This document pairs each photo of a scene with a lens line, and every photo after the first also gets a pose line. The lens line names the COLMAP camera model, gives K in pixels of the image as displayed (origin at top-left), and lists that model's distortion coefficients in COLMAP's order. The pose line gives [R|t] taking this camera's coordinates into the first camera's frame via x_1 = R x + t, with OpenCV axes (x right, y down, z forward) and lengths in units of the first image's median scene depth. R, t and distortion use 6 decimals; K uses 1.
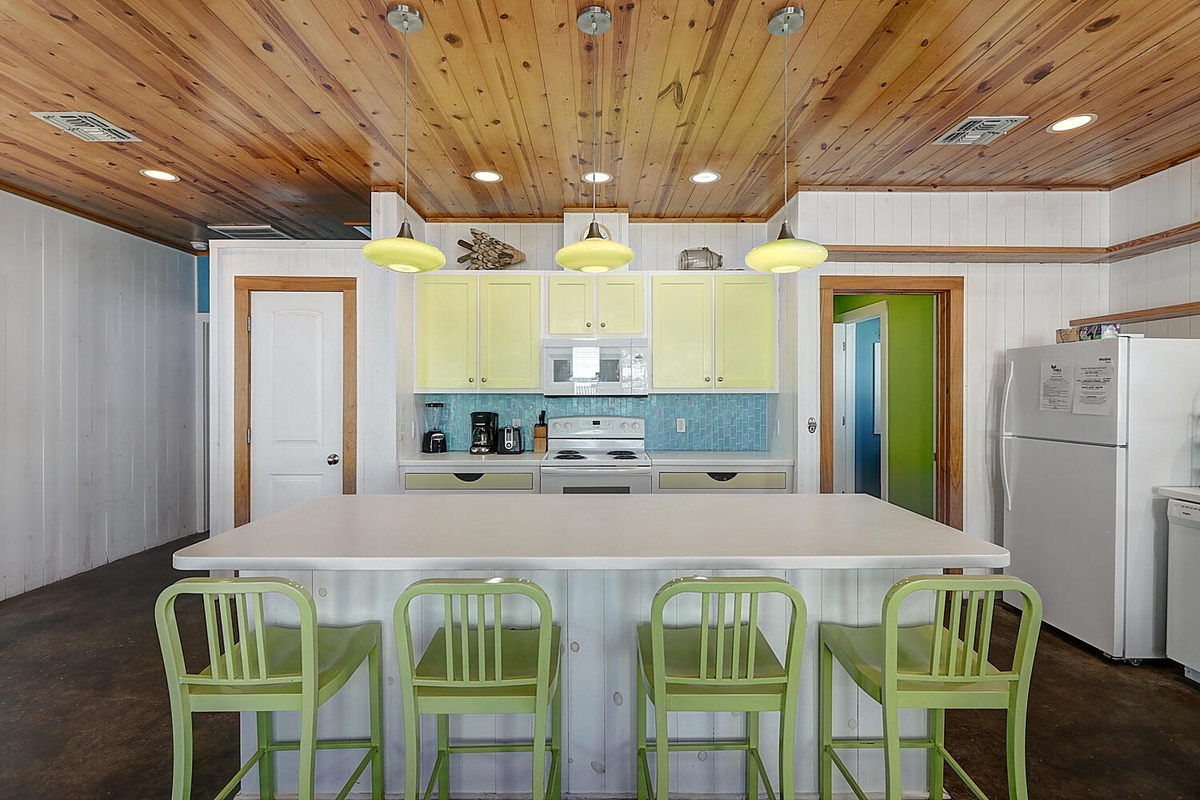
lens RADIAL K [[555.8, 0, 599.1], [0, 555.8, 392.2], [0, 0, 1]] dist [0.003071, -0.000825]
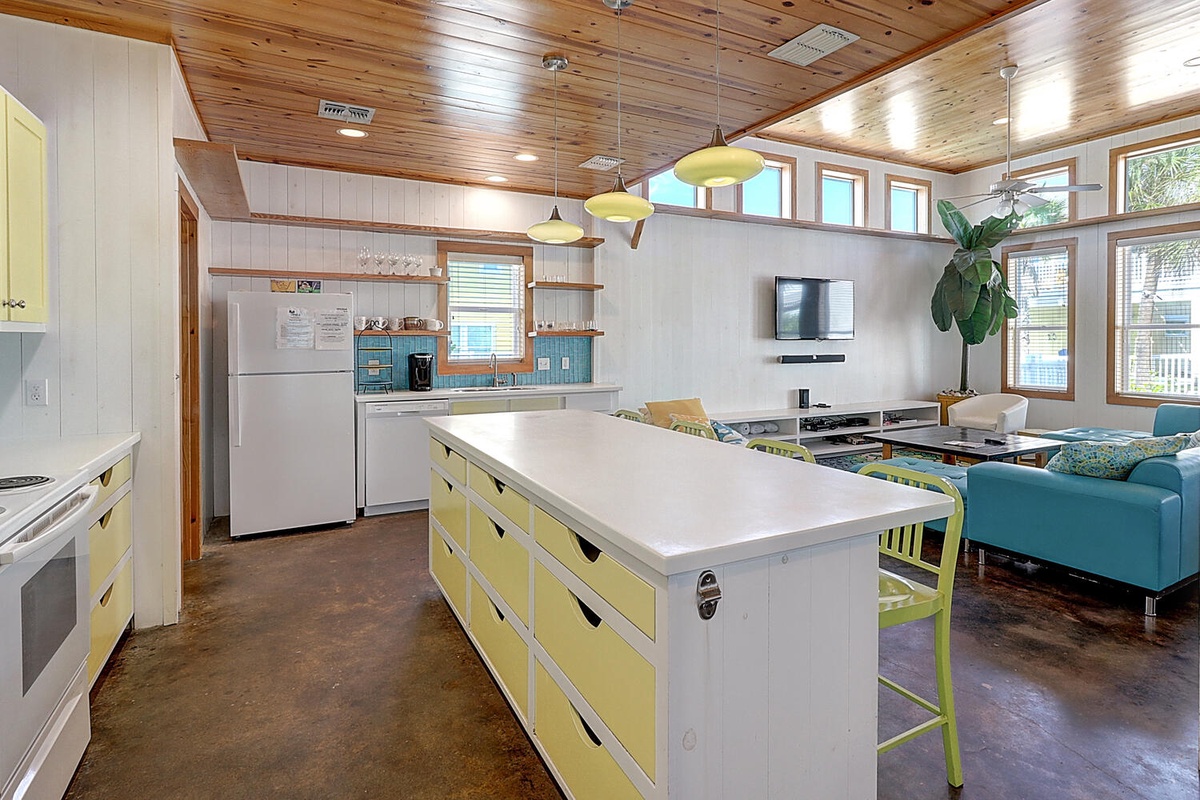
lens RADIAL K [[611.6, 0, 624.6], [0, 611.6, 347.1], [0, 0, 1]] dist [-0.000700, -0.001948]
pose [[-0.457933, -0.011628, 0.888911, -0.593650], [0.004609, 0.999870, 0.015453, 0.011239], [-0.888975, 0.011173, -0.457820, 0.845557]]
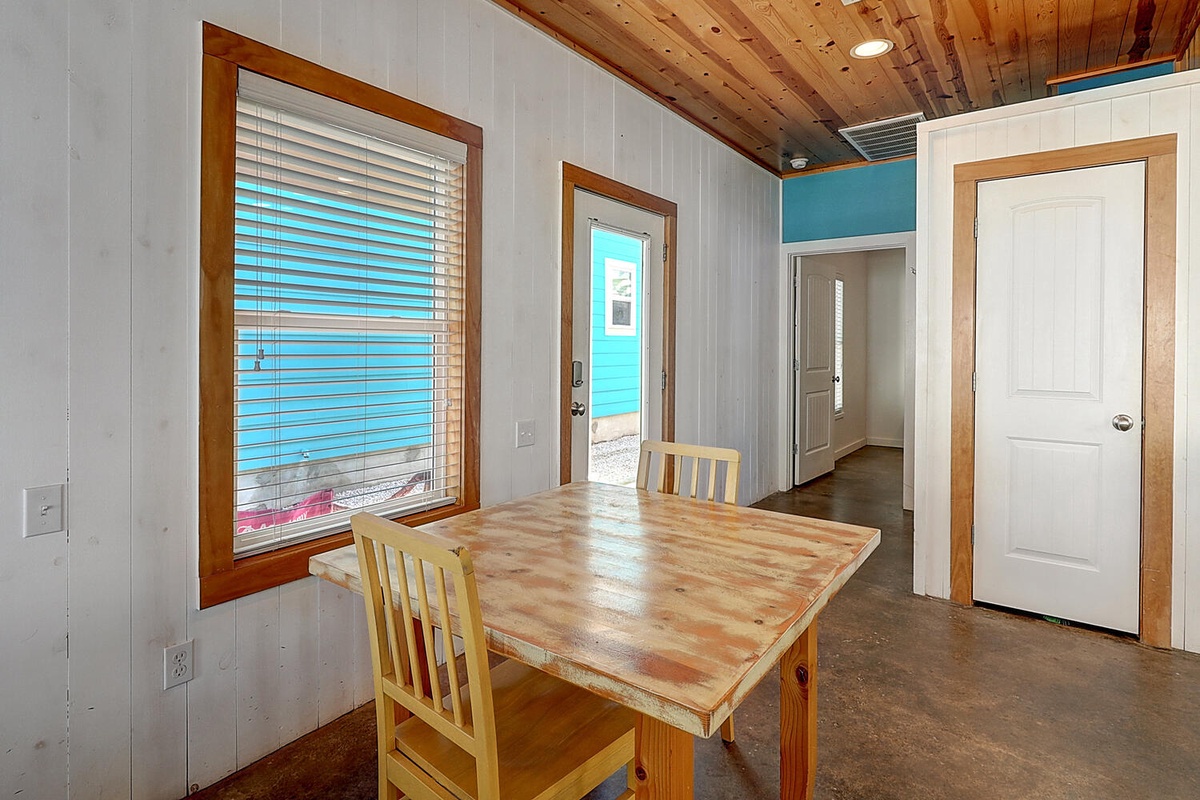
lens RADIAL K [[611.6, 0, 596.7], [0, 611.6, 347.4], [0, 0, 1]] dist [-0.000700, -0.001948]
pose [[0.797362, 0.006600, -0.603465, -0.535319], [-0.007631, 0.999971, 0.000854, 0.036460], [0.603453, 0.003924, 0.797389, 0.064295]]
